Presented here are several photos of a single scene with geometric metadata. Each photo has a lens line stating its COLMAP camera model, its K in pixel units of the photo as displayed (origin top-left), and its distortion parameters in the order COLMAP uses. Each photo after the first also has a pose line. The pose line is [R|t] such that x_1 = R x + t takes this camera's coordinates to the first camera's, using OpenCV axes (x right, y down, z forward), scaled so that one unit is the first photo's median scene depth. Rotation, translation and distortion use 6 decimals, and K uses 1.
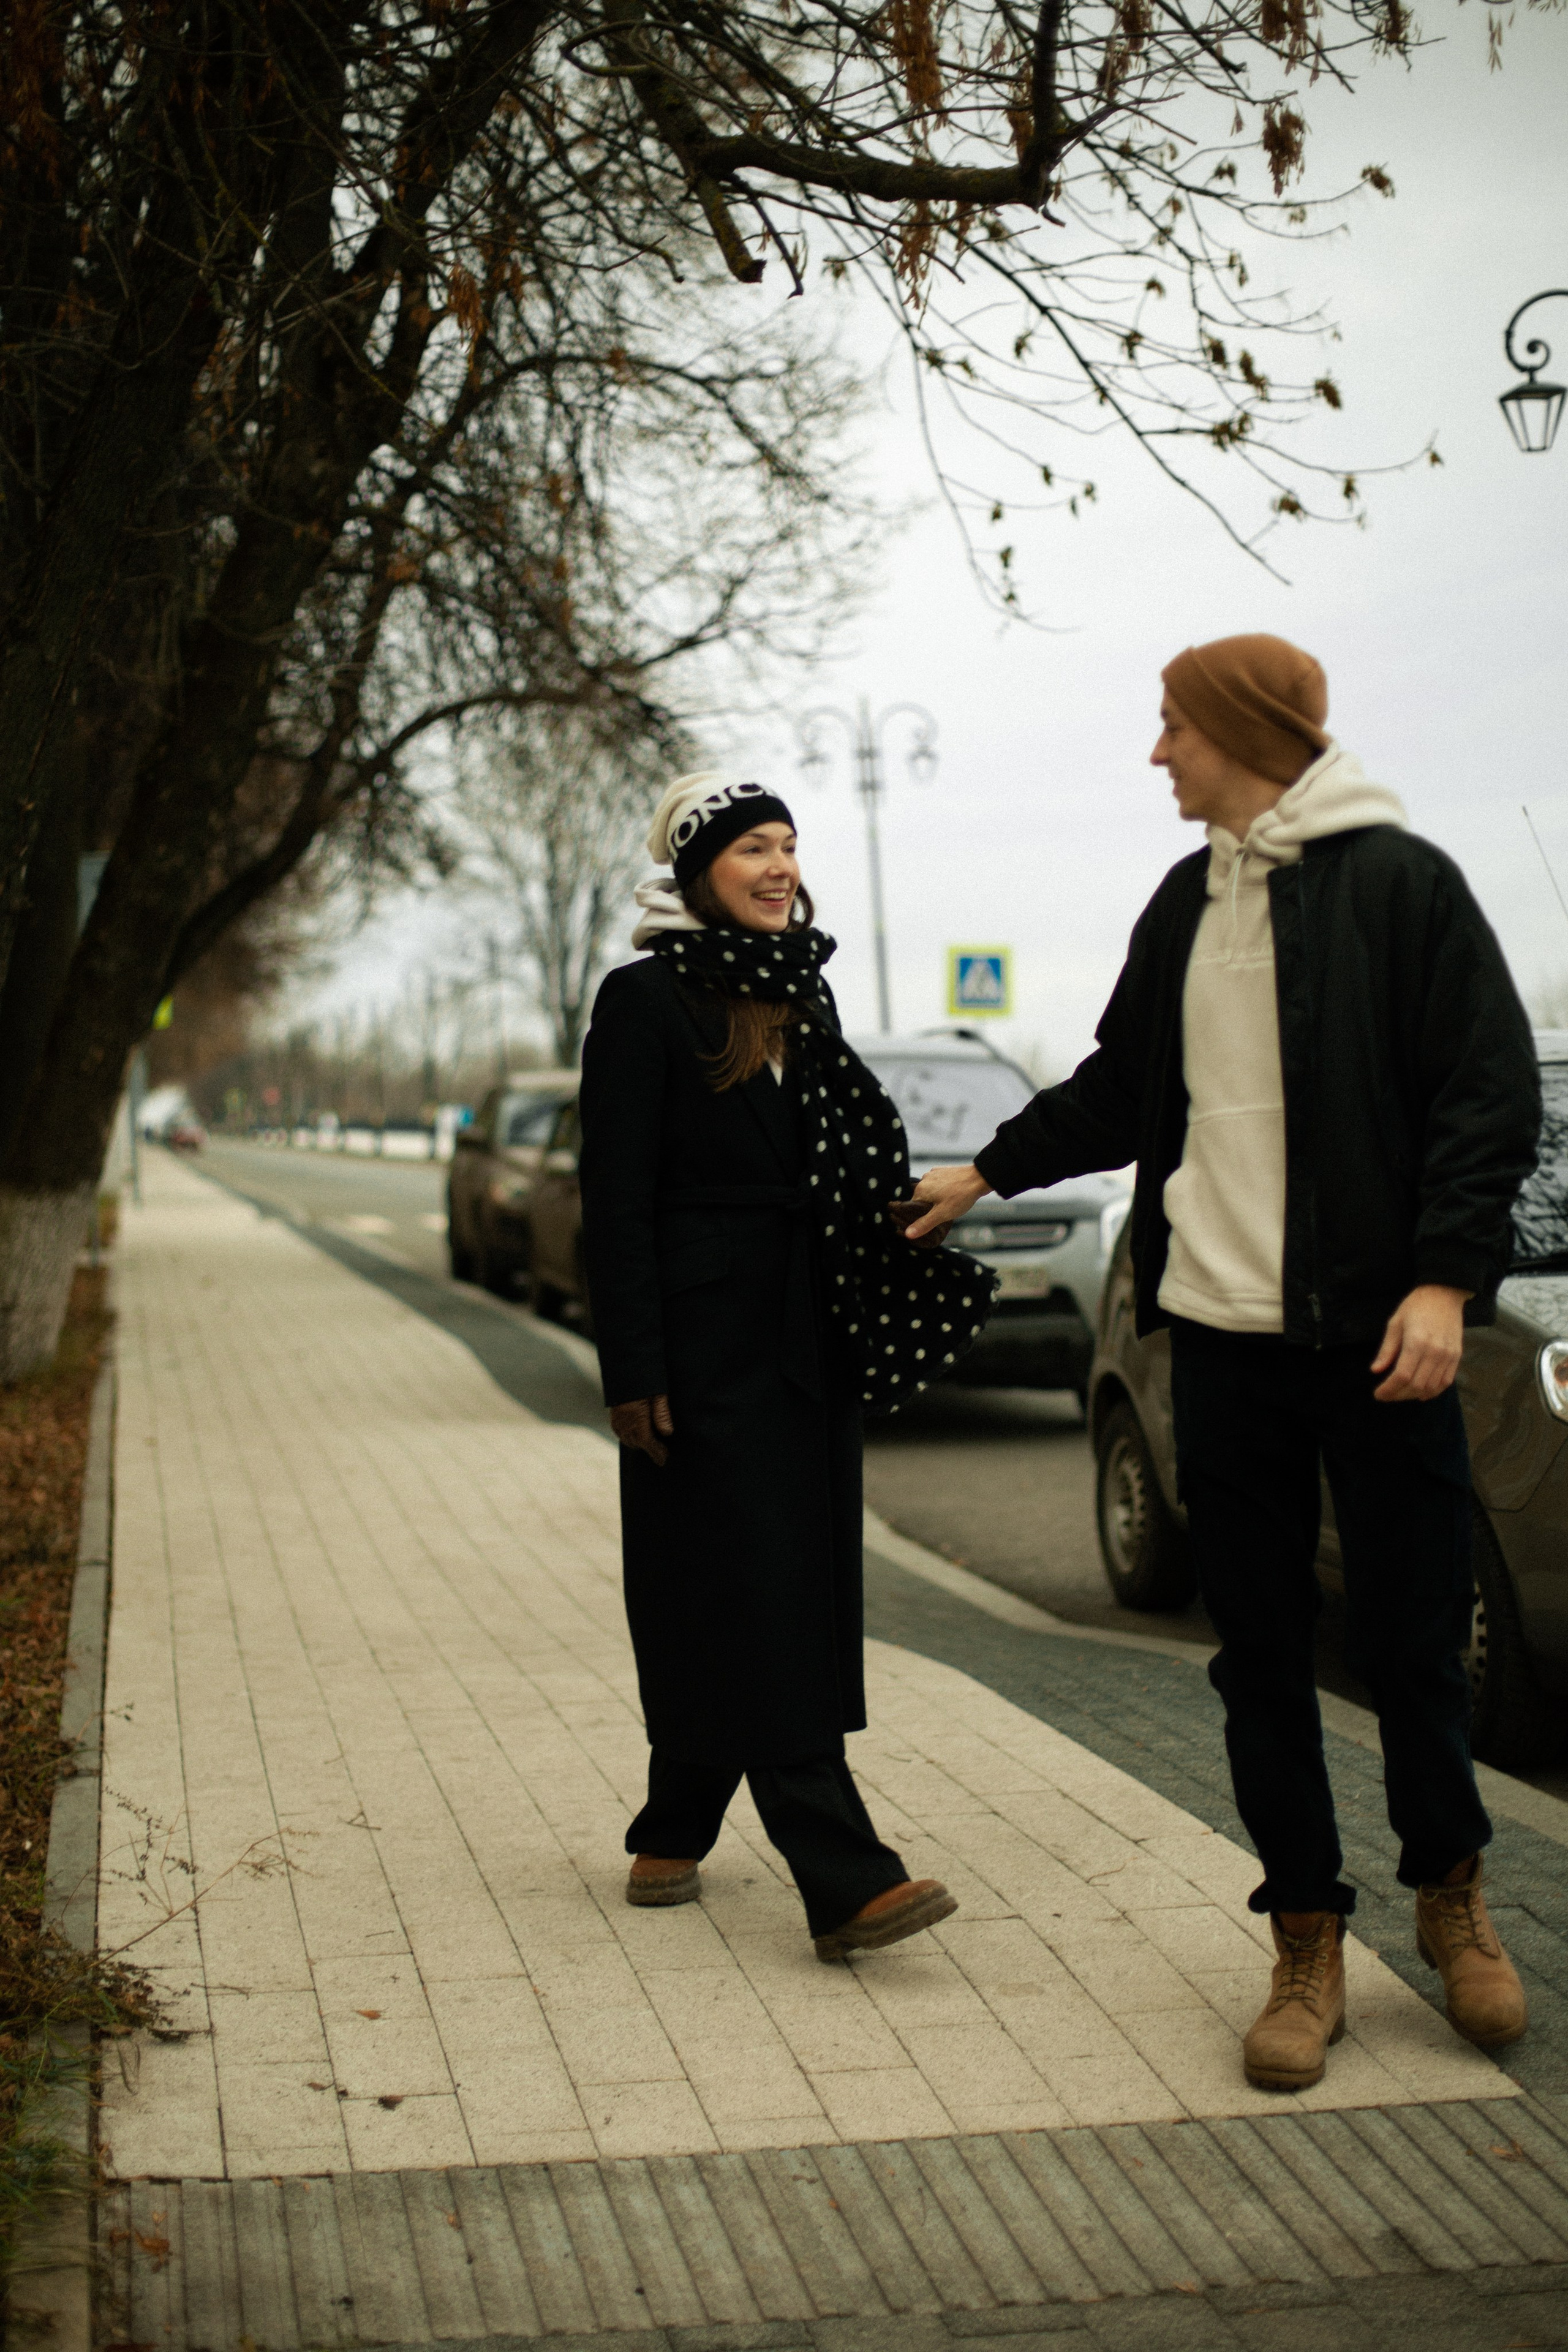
lens RADIAL K [[4440.9, 0, 784.0], [0, 4440.9, 1176.0], [0, 0, 1]] dist [0.000004, -1.330079]
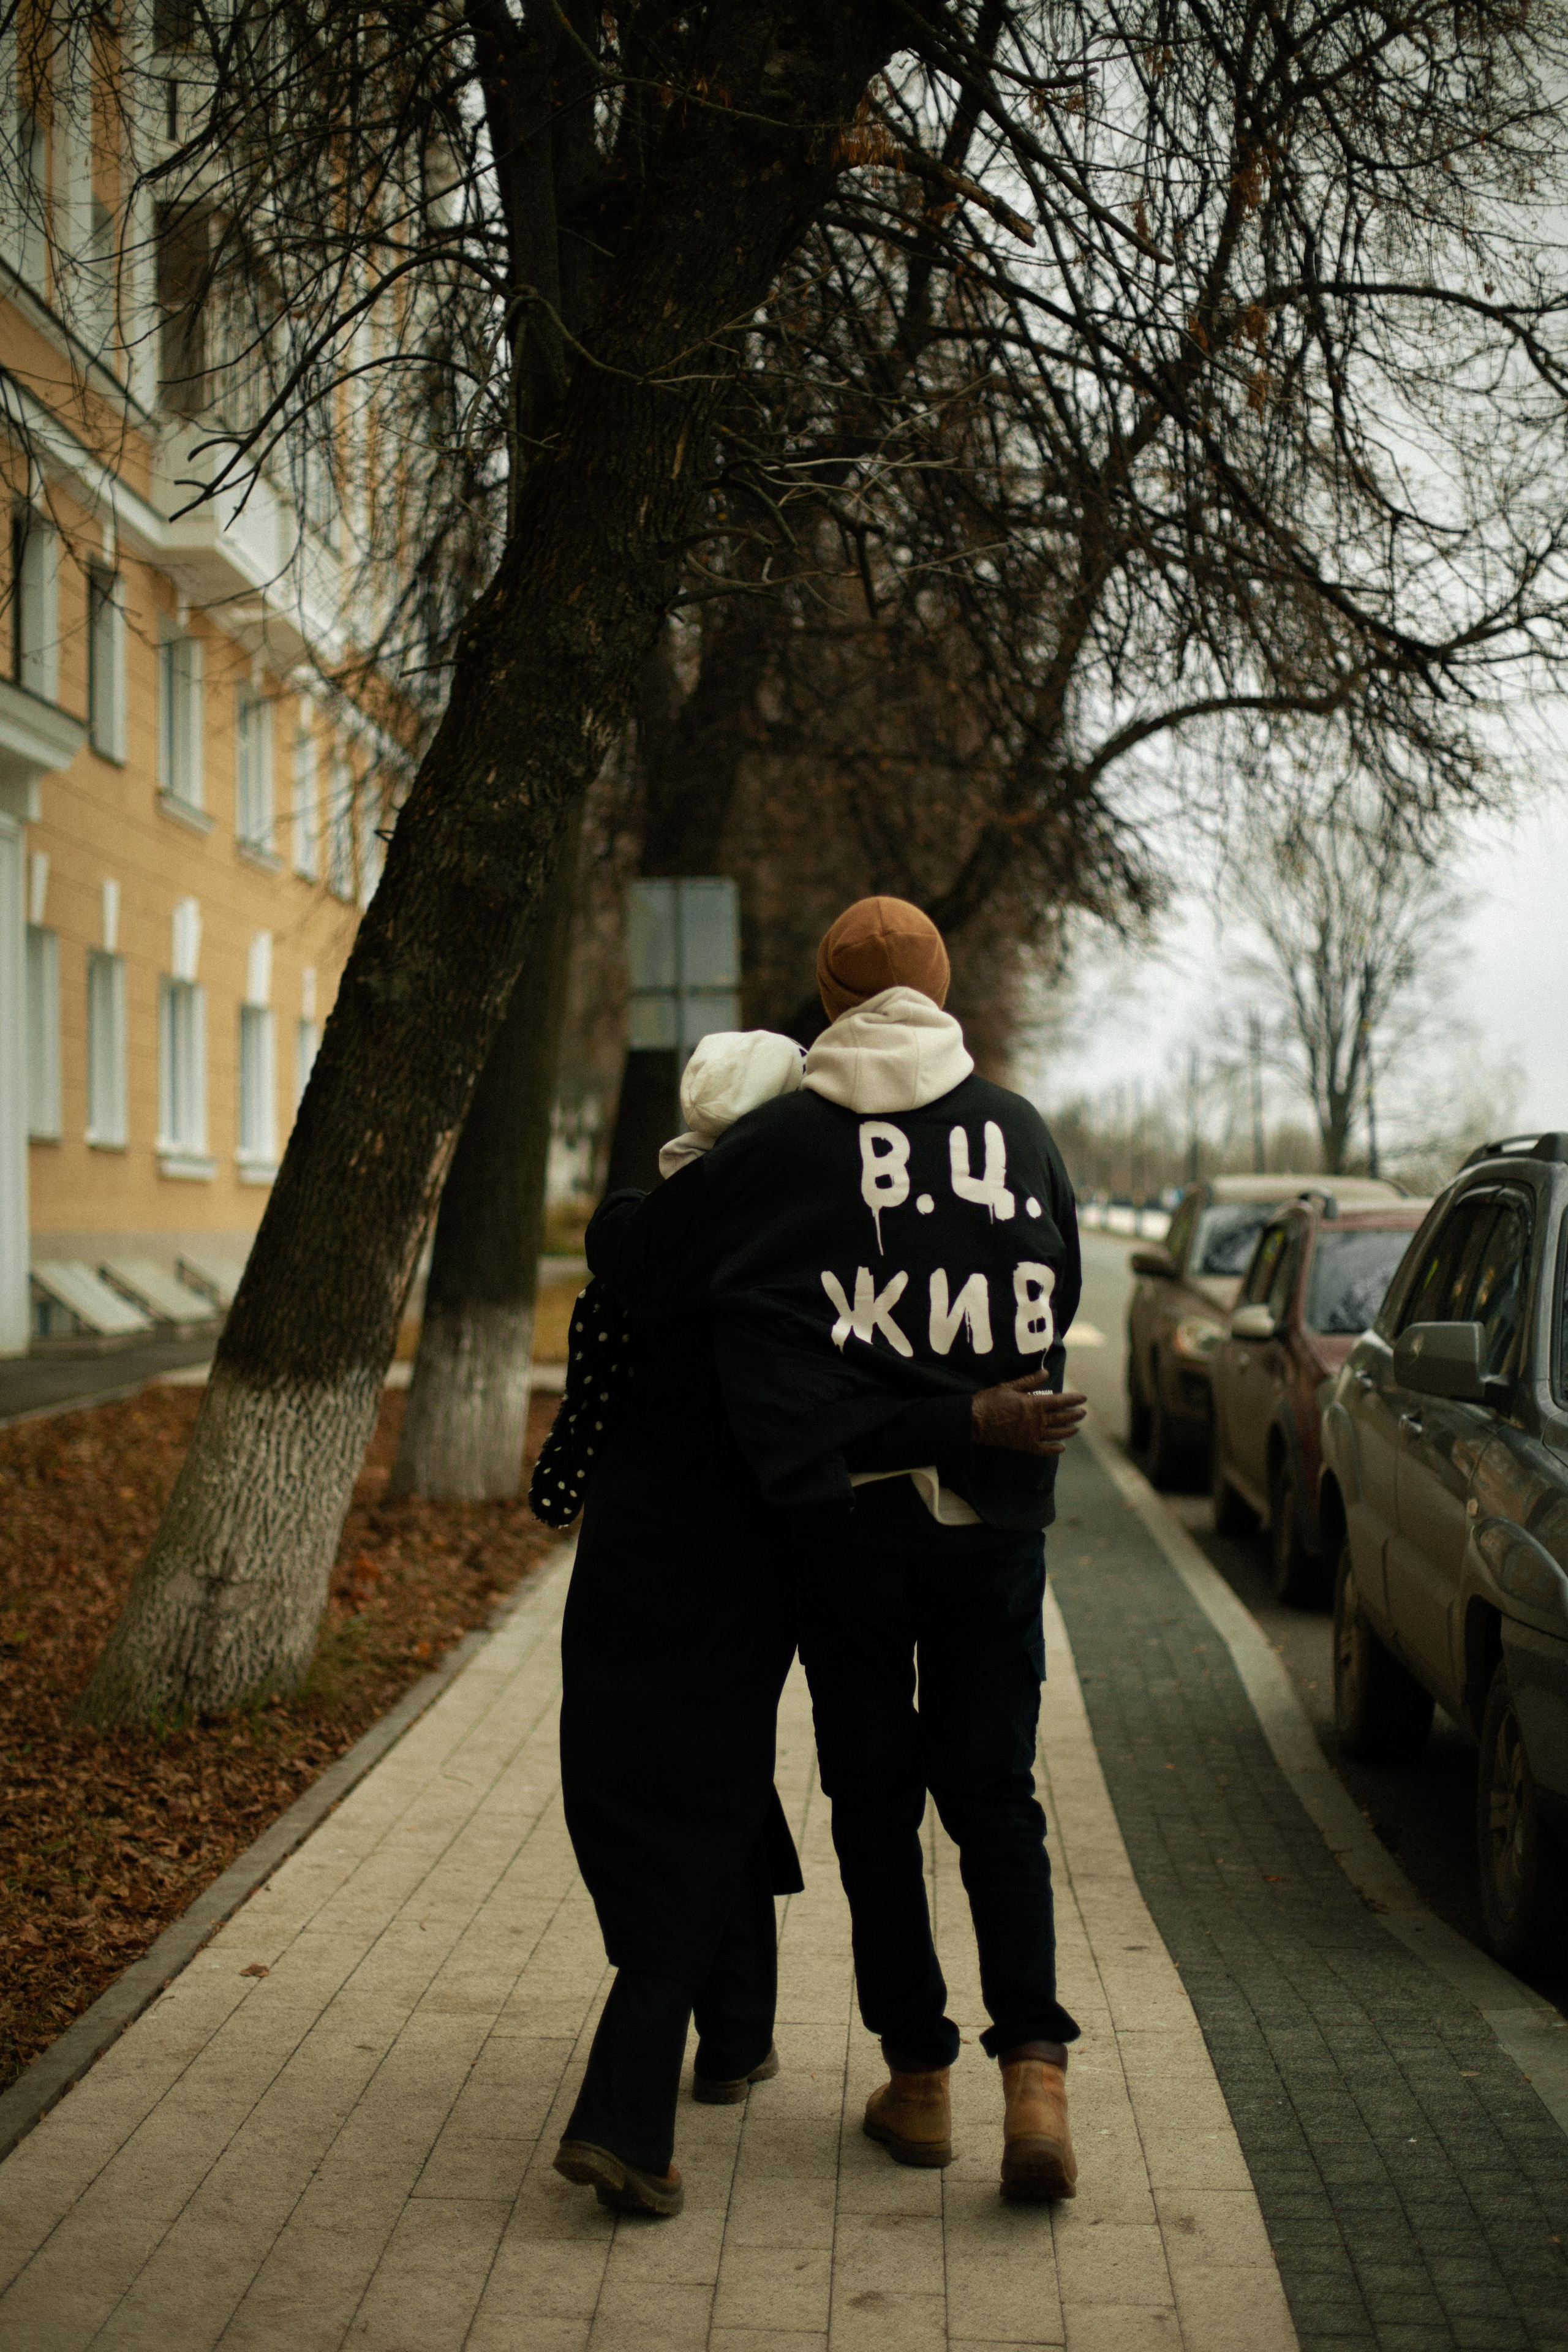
lens RADIAL K [[4440.9, 0, 784.0], [0, 4440.9, 1176.0], [0, 0, 1]] dist [0.000004, -1.330079]
pose [[0.984630, 0.036046, -0.170890, -0.003566], [-0.039139, 0.999125, -0.014767, -0.007333], [0.170208, 0.021228, 0.985179, 0.197670]]
